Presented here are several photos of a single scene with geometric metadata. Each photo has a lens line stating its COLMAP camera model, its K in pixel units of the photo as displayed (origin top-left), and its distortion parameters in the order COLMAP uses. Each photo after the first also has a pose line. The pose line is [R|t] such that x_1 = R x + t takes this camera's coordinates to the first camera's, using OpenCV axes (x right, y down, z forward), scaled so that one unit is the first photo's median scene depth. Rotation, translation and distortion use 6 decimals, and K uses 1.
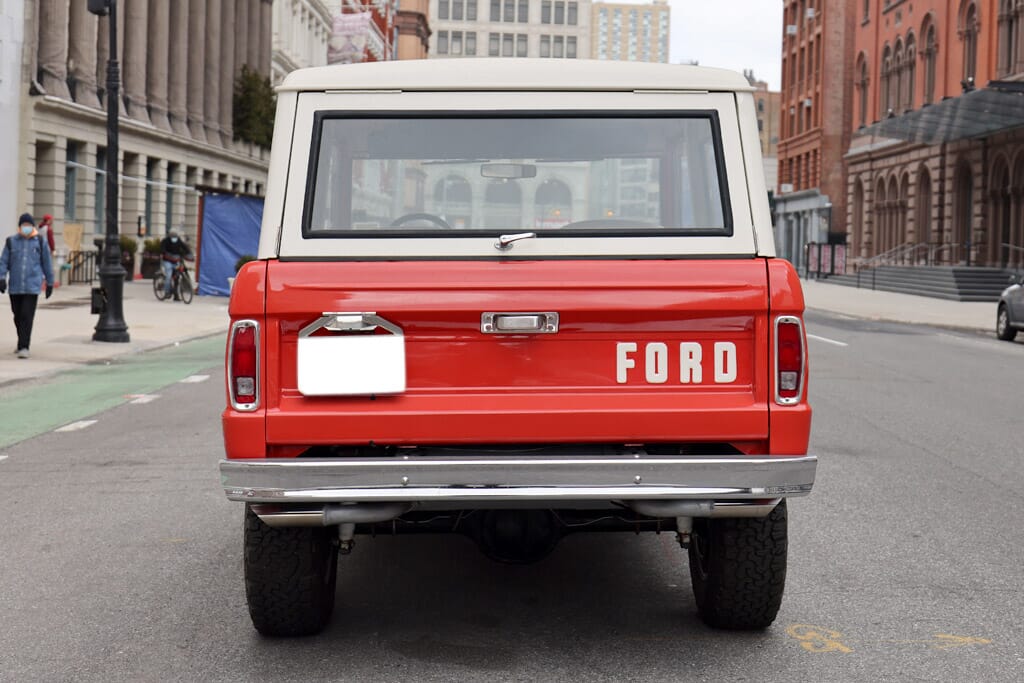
lens RADIAL K [[1516.0, 0, 530.0], [0, 1516.0, 327.9], [0, 0, 1]] dist [0.004201, 0.119957]
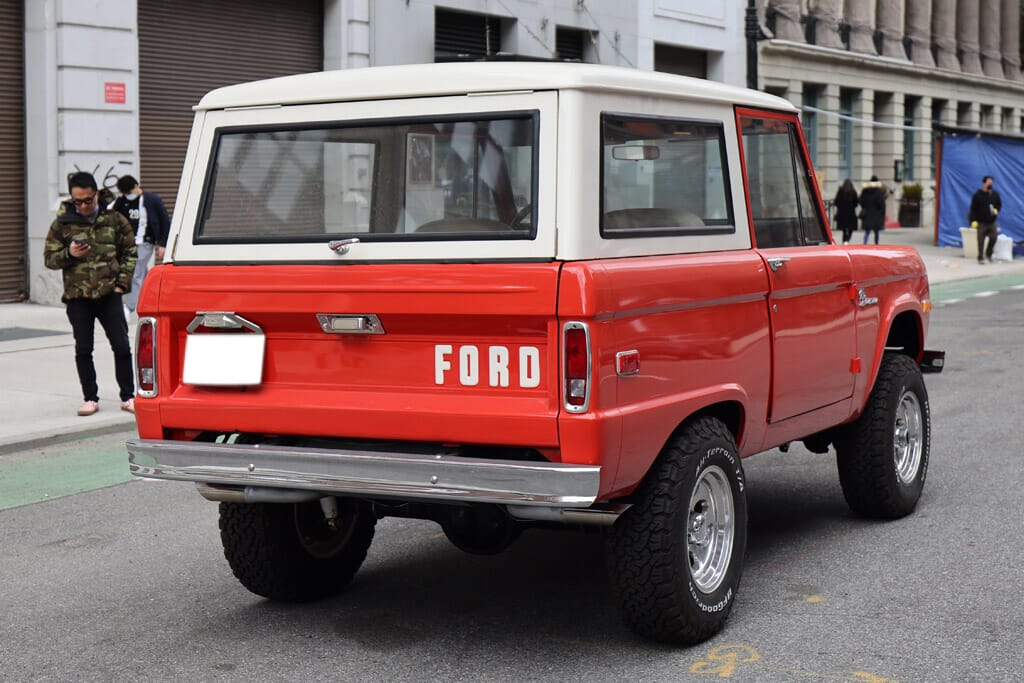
lens RADIAL K [[1669.3, 0, 545.1], [0, 1669.3, 340.2], [0, 0, 1]] dist [0.004905, 0.000976]
pose [[0.868944, 0.022726, -0.494388, 0.062309], [-0.003417, 0.999197, 0.039925, -0.003529], [0.494898, -0.033003, 0.868324, 0.005554]]
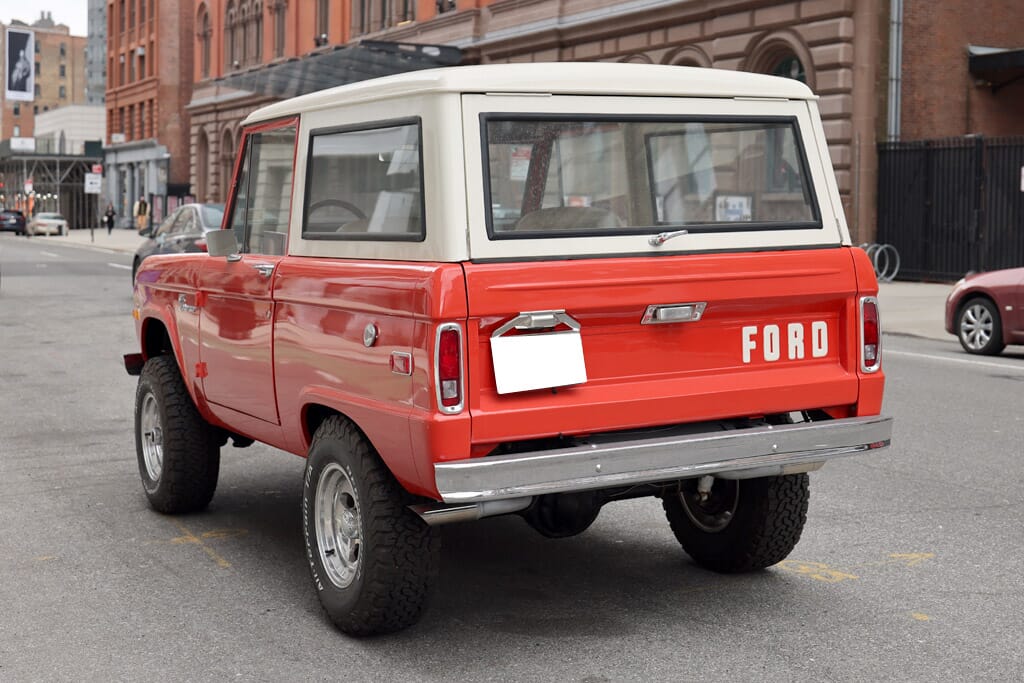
lens RADIAL K [[1516.0, 0, 530.0], [0, 1516.0, 327.9], [0, 0, 1]] dist [0.004201, 0.119957]
pose [[0.892801, -0.050764, 0.447581, -0.053190], [0.035233, 0.998455, 0.042963, -0.003920], [-0.449070, -0.022587, 0.893211, 0.007215]]
